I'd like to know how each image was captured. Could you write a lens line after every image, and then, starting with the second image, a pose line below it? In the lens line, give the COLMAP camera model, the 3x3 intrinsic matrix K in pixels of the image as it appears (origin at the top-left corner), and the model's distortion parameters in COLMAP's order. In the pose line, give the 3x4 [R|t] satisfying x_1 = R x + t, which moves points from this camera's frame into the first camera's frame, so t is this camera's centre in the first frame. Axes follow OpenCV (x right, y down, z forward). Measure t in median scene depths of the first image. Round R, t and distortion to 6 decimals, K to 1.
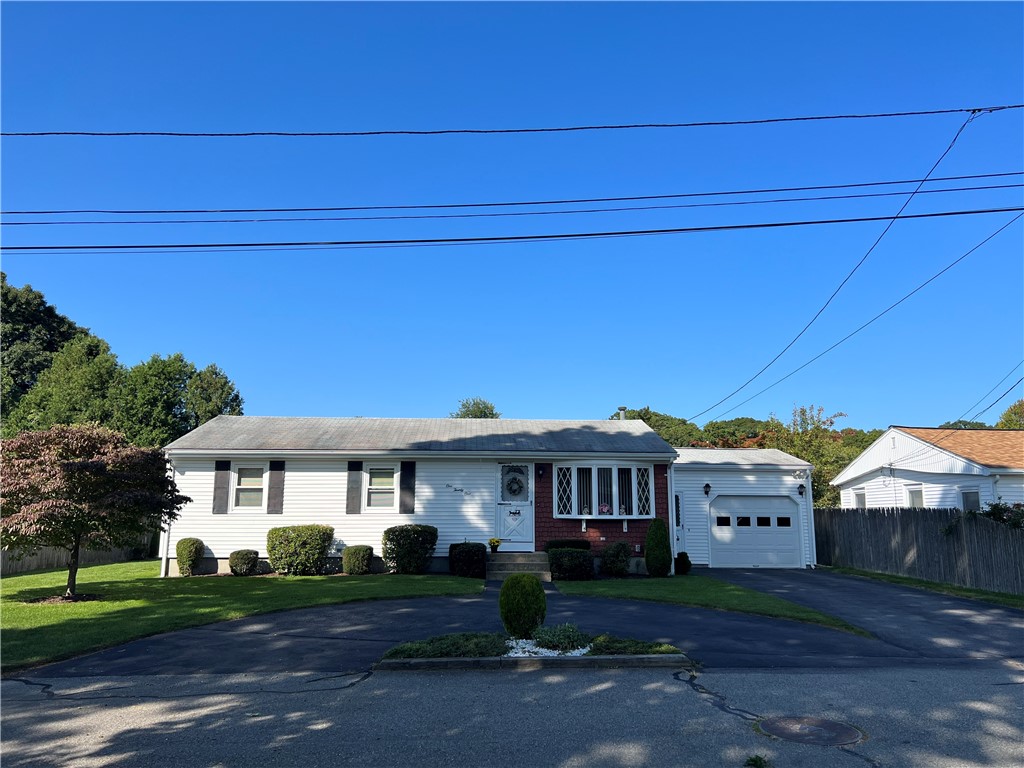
lens RADIAL K [[769.3, 0, 514.2], [0, 769.3, 383.3], [0, 0, 1]] dist [0.075479, -0.089917]
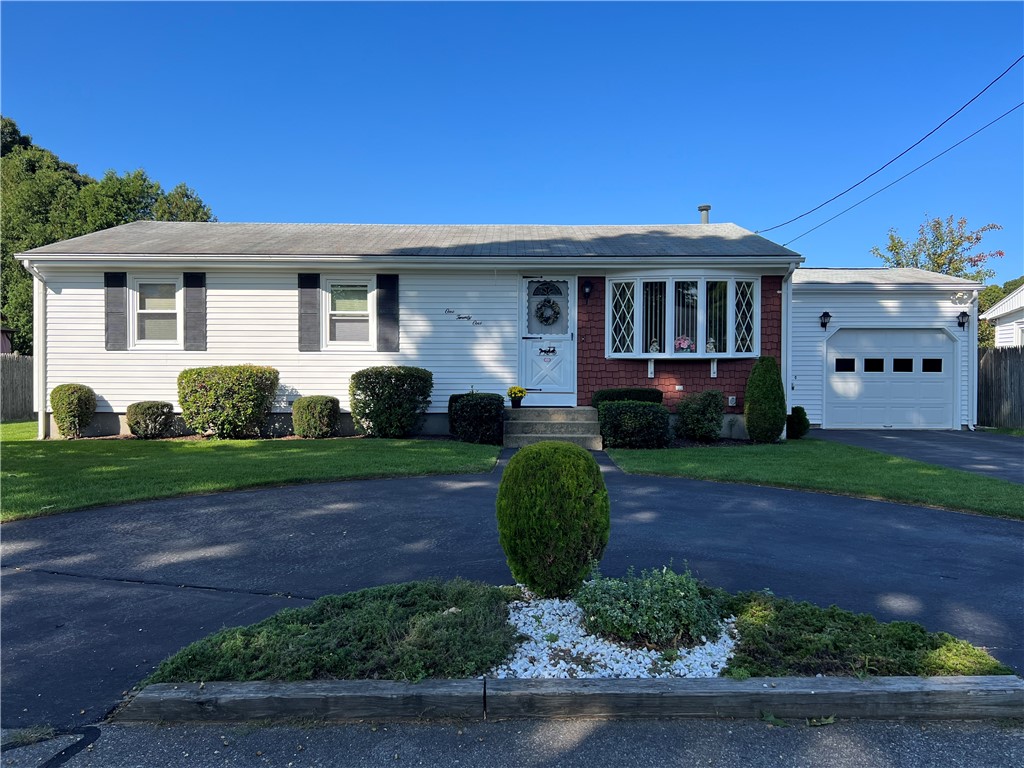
lens RADIAL K [[769.3, 0, 514.8], [0, 769.3, 390.8], [0, 0, 1]] dist [0.075479, -0.089917]
pose [[0.998673, -0.000346, -0.051495, 0.006507], [0.009860, 0.982760, 0.184623, 0.078524], [0.050544, -0.184886, 0.981459, 0.332651]]
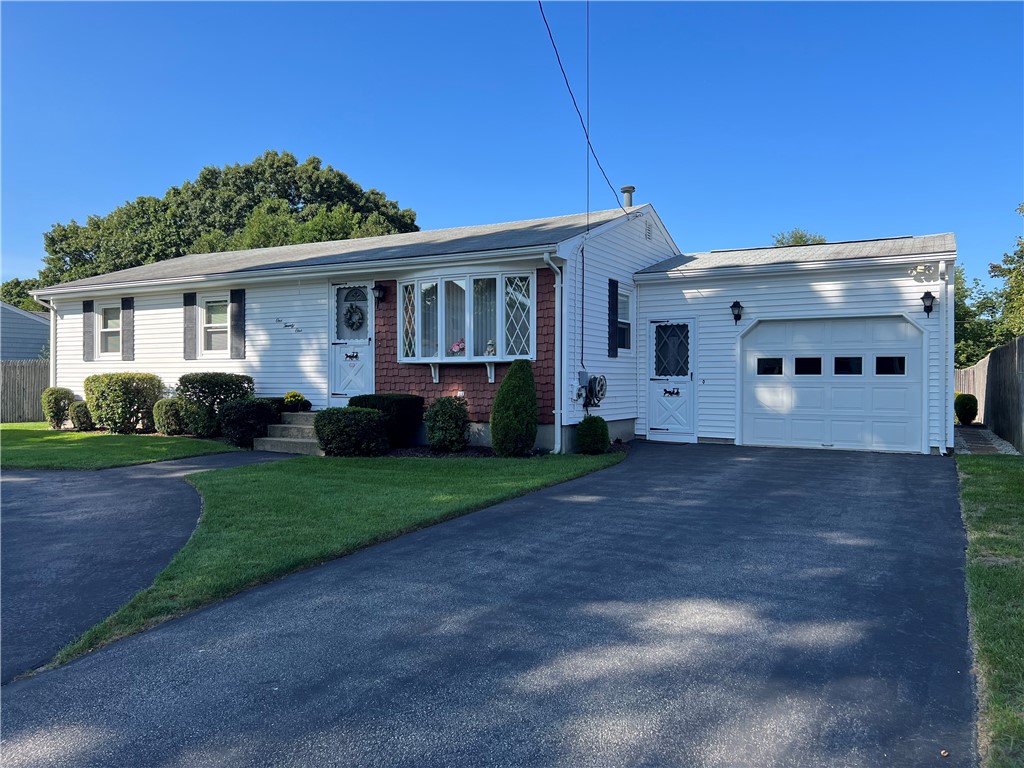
lens RADIAL K [[769.3, 0, 501.3], [0, 769.3, 384.6], [0, 0, 1]] dist [0.075479, -0.089917]
pose [[0.847833, 0.001544, -0.530261, 0.474790], [0.092712, 0.984161, 0.151103, 0.102446], [0.522096, -0.177271, 0.834261, 0.495961]]
